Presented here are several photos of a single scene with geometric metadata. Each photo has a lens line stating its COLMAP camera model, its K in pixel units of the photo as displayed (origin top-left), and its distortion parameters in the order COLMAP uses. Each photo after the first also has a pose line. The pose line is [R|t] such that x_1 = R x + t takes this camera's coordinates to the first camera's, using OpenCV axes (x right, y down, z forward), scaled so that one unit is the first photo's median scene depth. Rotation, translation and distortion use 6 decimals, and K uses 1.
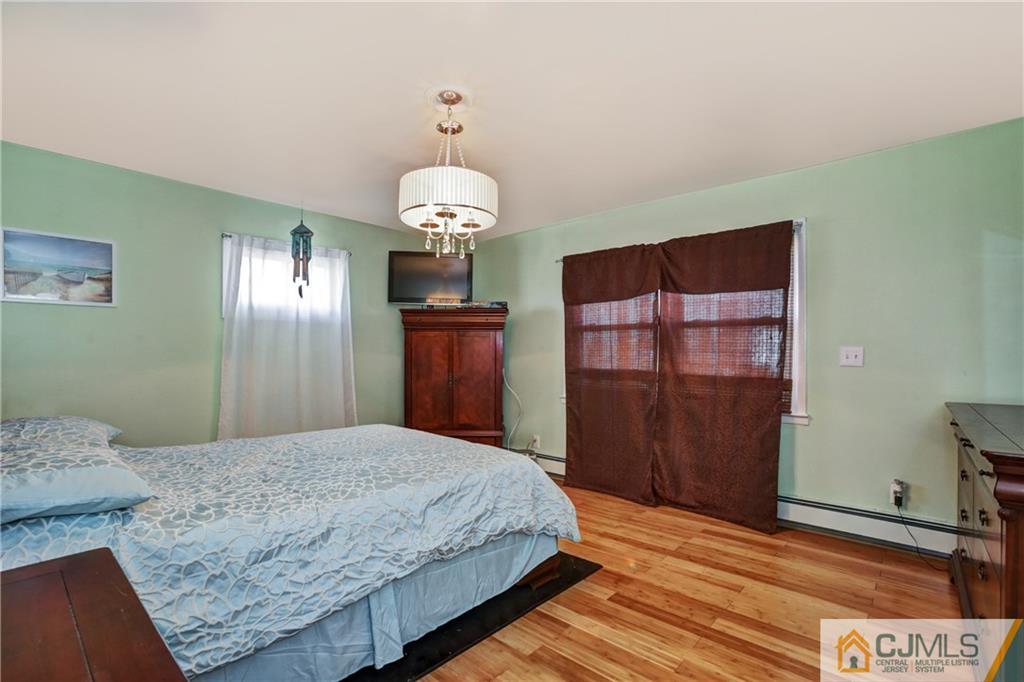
lens RADIAL K [[464.4, 0, 510.5], [0, 464.4, 349.4], [0, 0, 1]] dist [-0.055245, 0.010557]
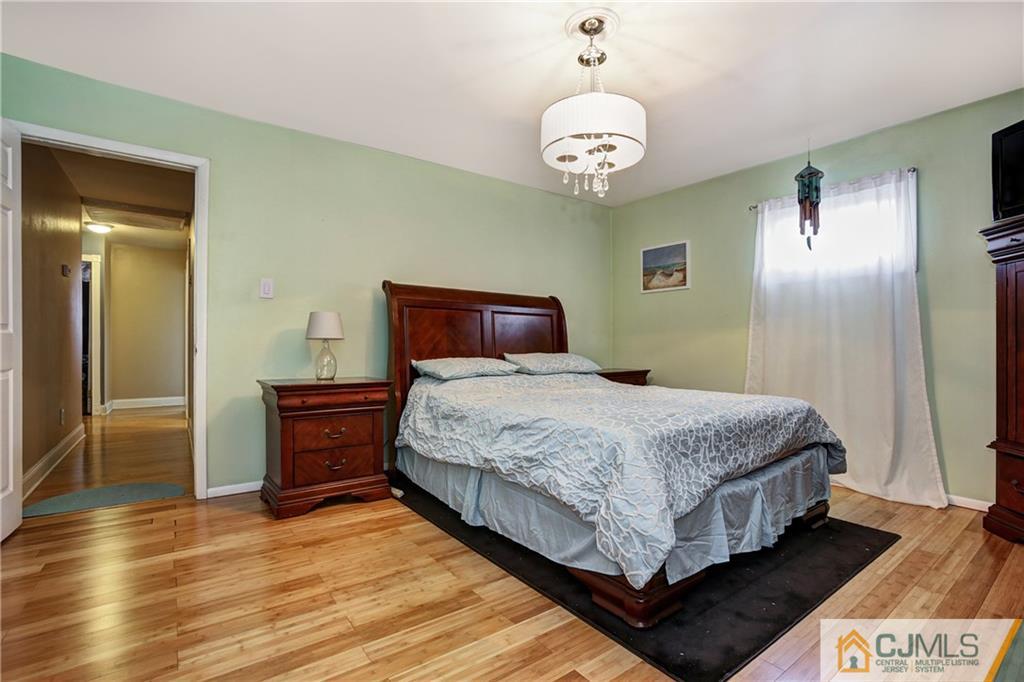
lens RADIAL K [[464.4, 0, 508.6], [0, 464.4, 340.8], [0, 0, 1]] dist [-0.055245, 0.010557]
pose [[-0.175042, -0.010726, -0.984503, 0.599259], [0.008178, 0.999890, -0.012348, 0.079016], [0.984527, -0.010212, -0.174935, 0.736091]]
